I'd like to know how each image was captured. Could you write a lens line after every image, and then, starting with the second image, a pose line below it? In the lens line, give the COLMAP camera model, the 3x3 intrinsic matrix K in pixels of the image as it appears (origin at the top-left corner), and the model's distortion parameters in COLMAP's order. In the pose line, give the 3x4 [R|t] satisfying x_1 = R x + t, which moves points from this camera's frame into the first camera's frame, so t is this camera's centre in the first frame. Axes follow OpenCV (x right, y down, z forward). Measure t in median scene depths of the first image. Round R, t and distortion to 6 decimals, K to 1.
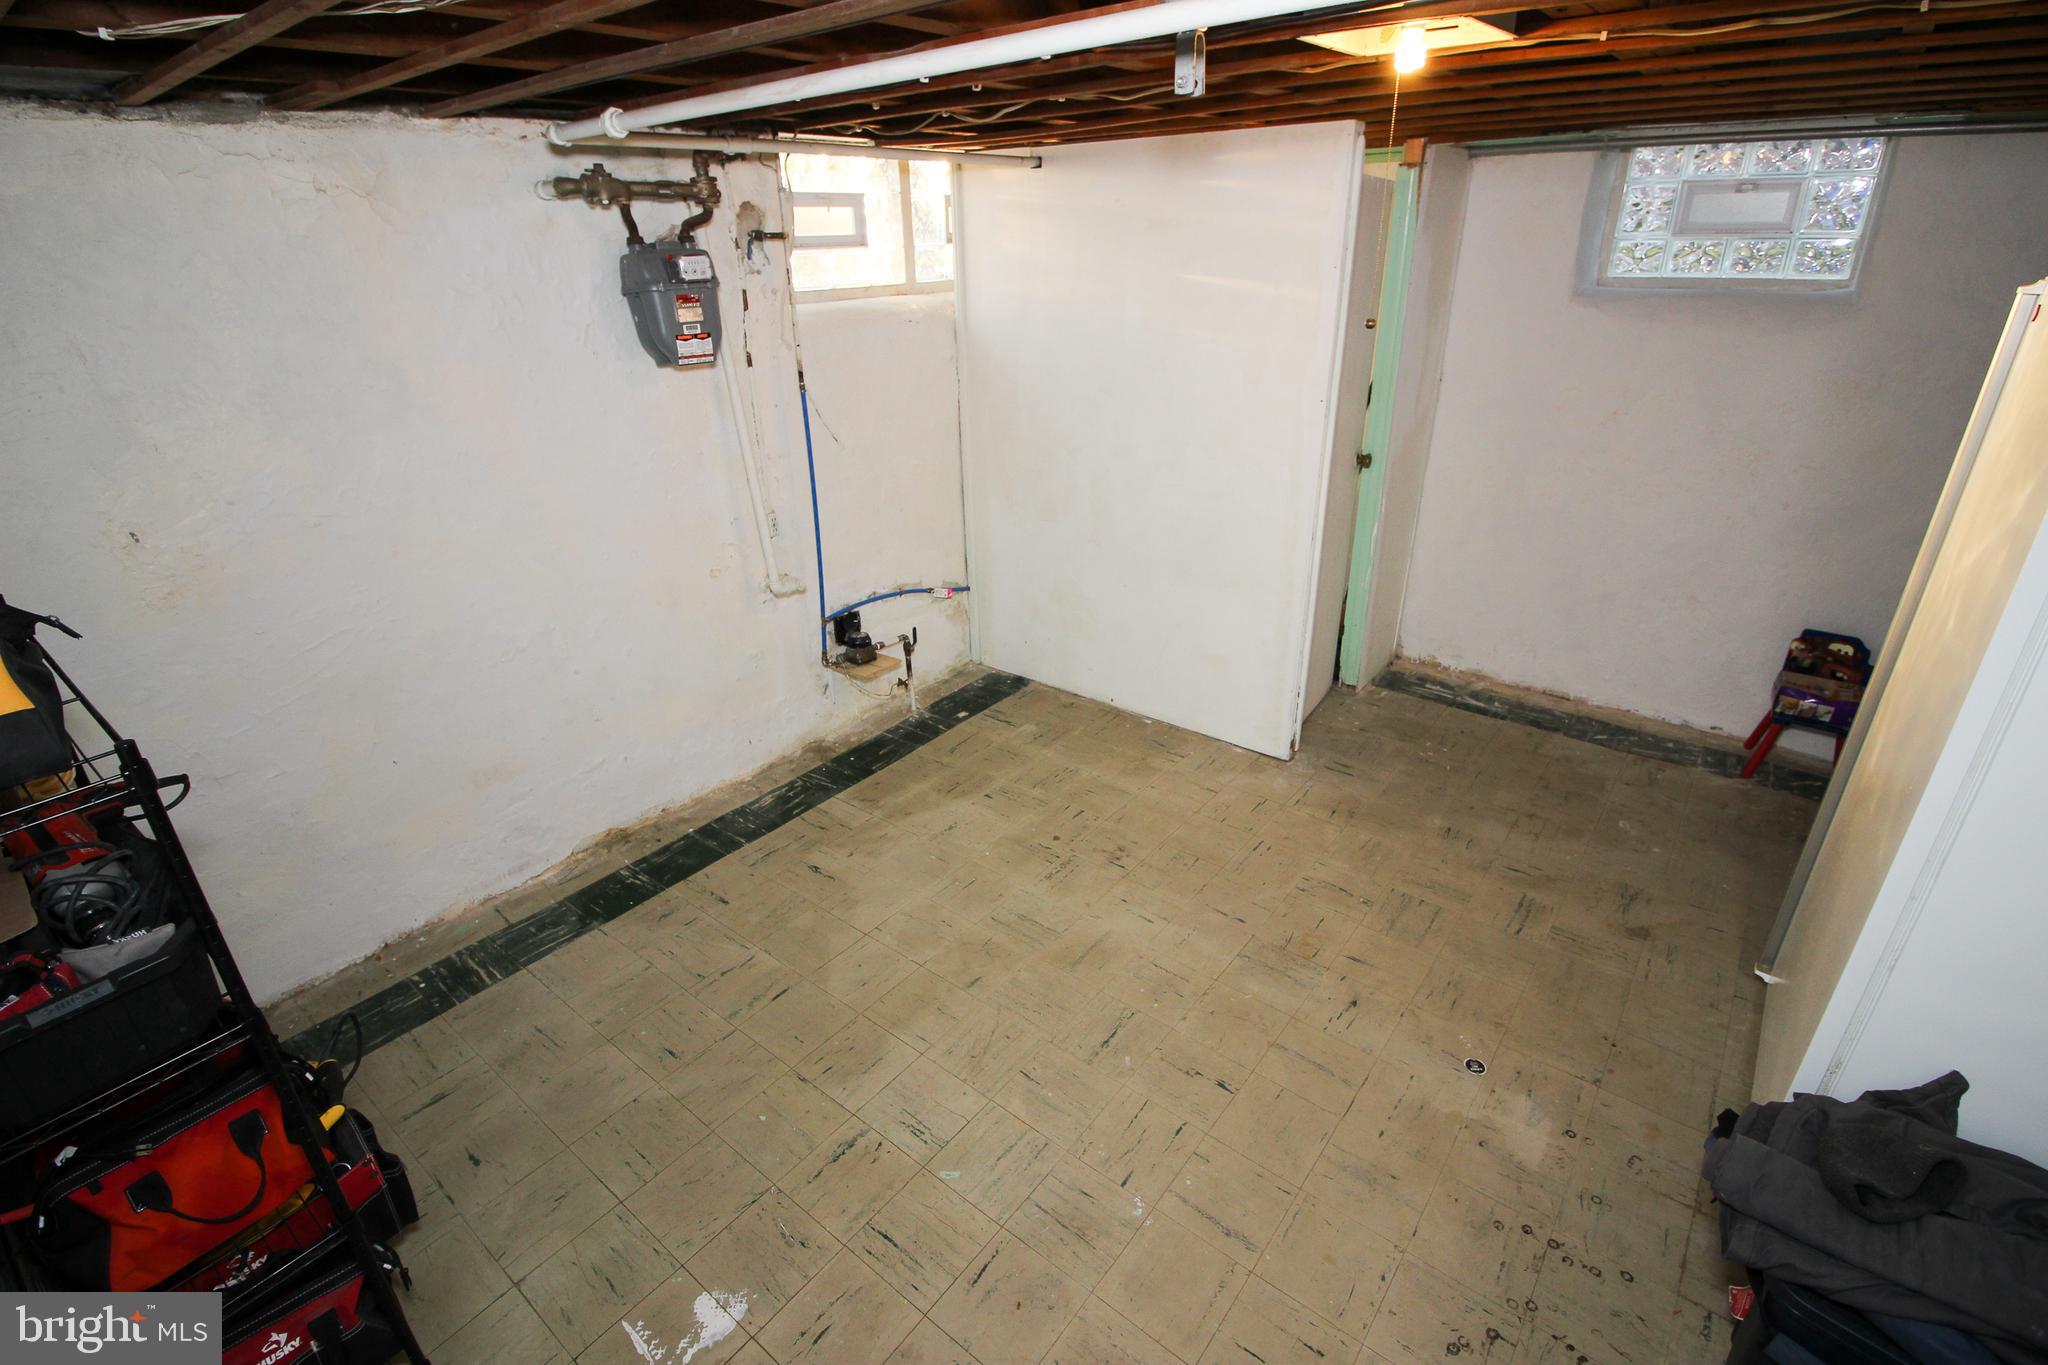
lens RADIAL K [[957.2, 0, 1049.5], [0, 957.2, 679.7], [0, 0, 1]] dist [0.000030, -0.000578]
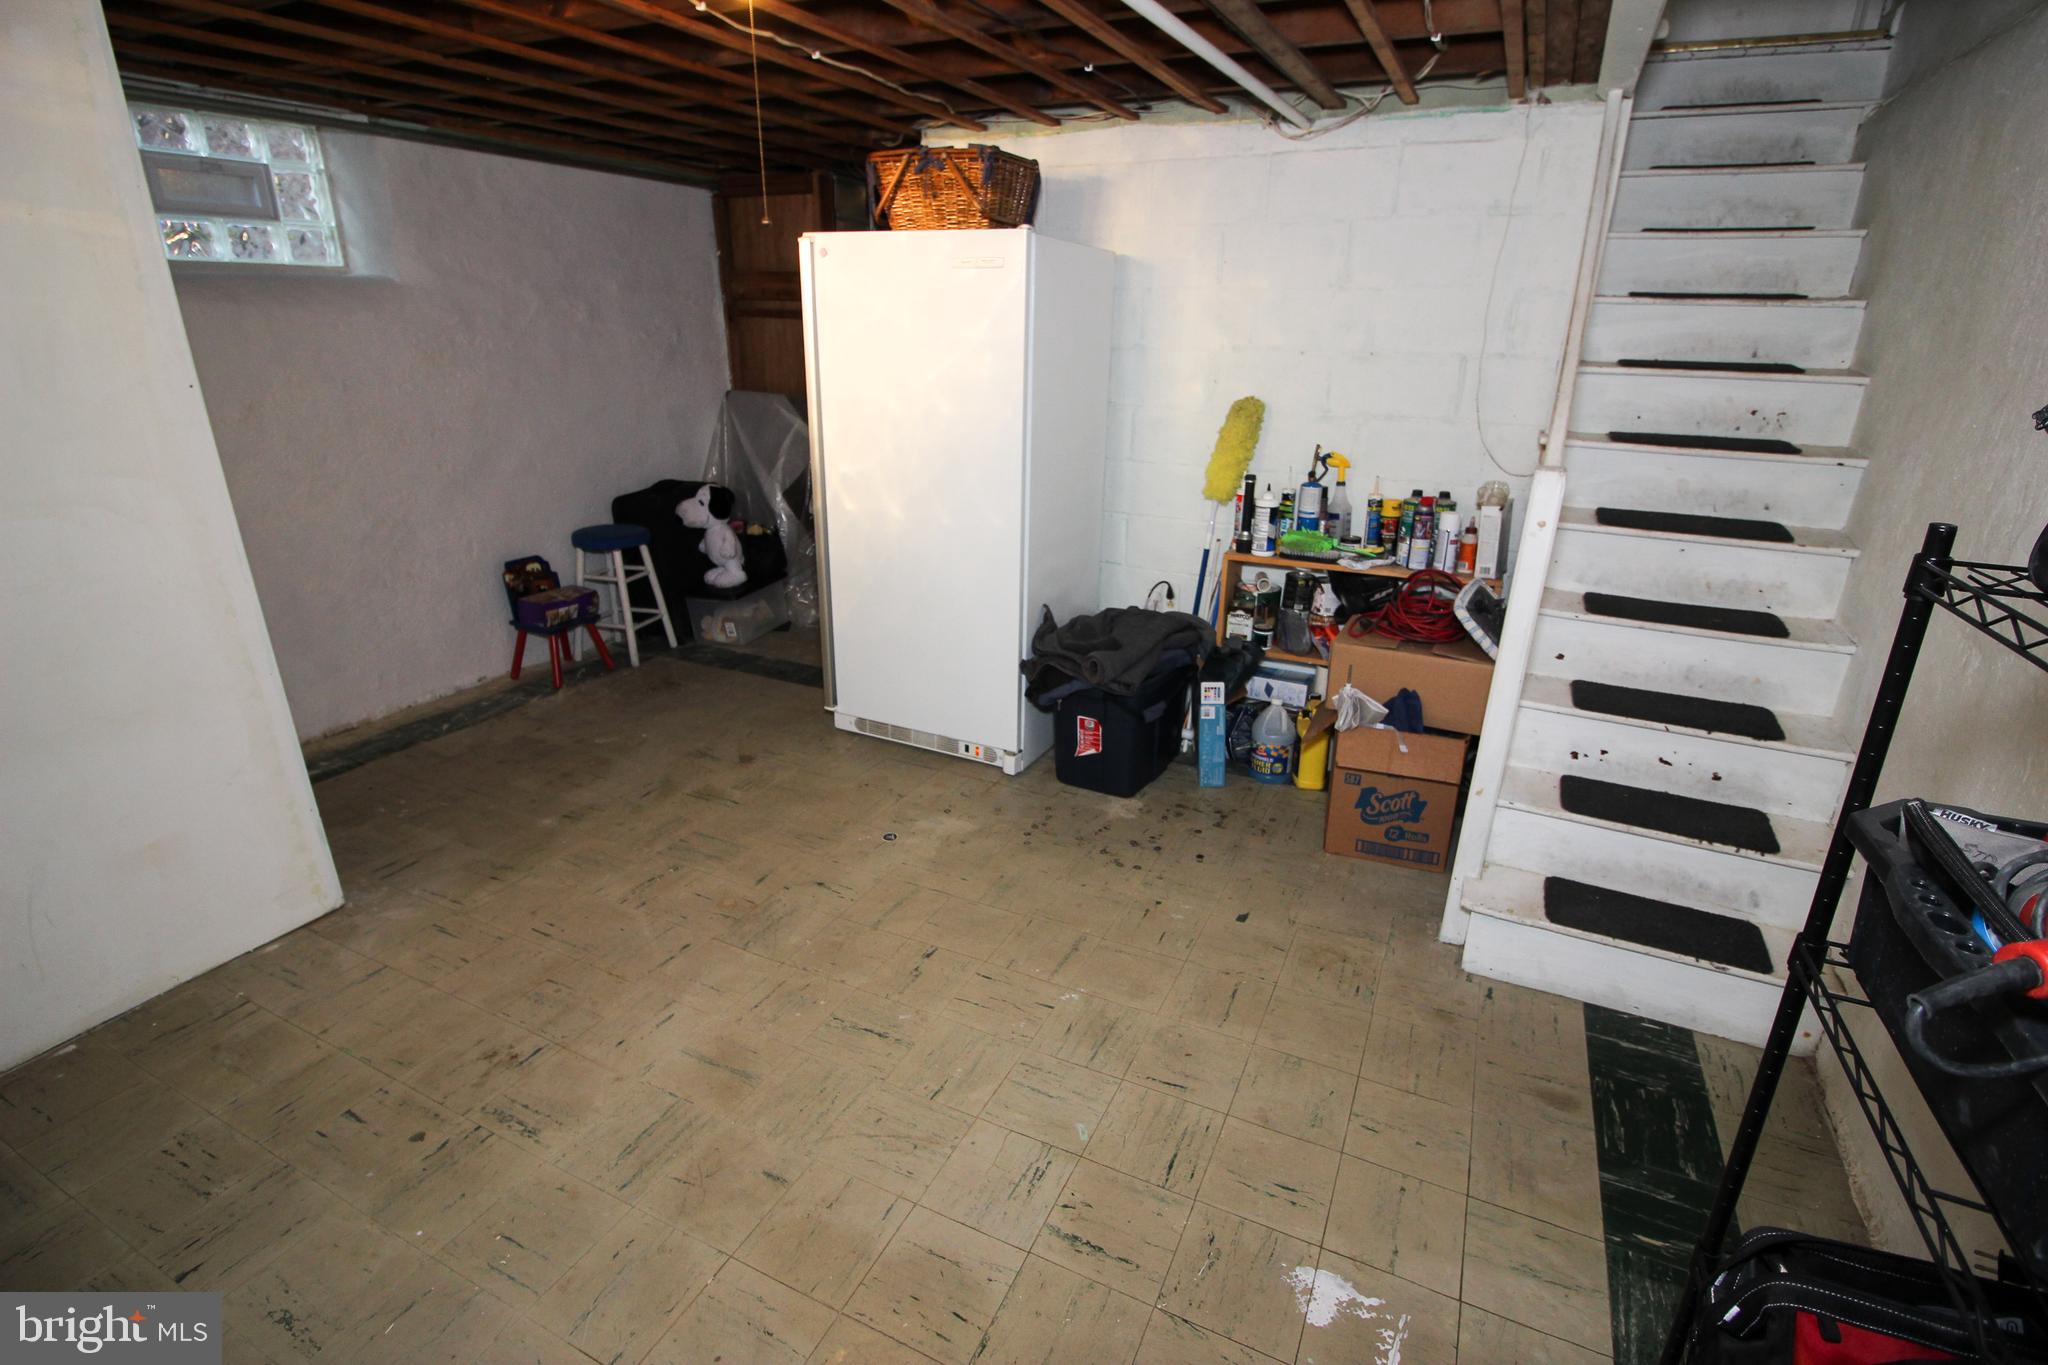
lens RADIAL K [[957.2, 0, 1049.5], [0, 957.2, 679.7], [0, 0, 1]] dist [0.000030, -0.000578]
pose [[-0.222963, -0.325882, 0.918743, -0.604563], [0.403395, 0.827143, 0.391288, -0.155449], [-0.887446, 0.457859, -0.052963, 0.673475]]
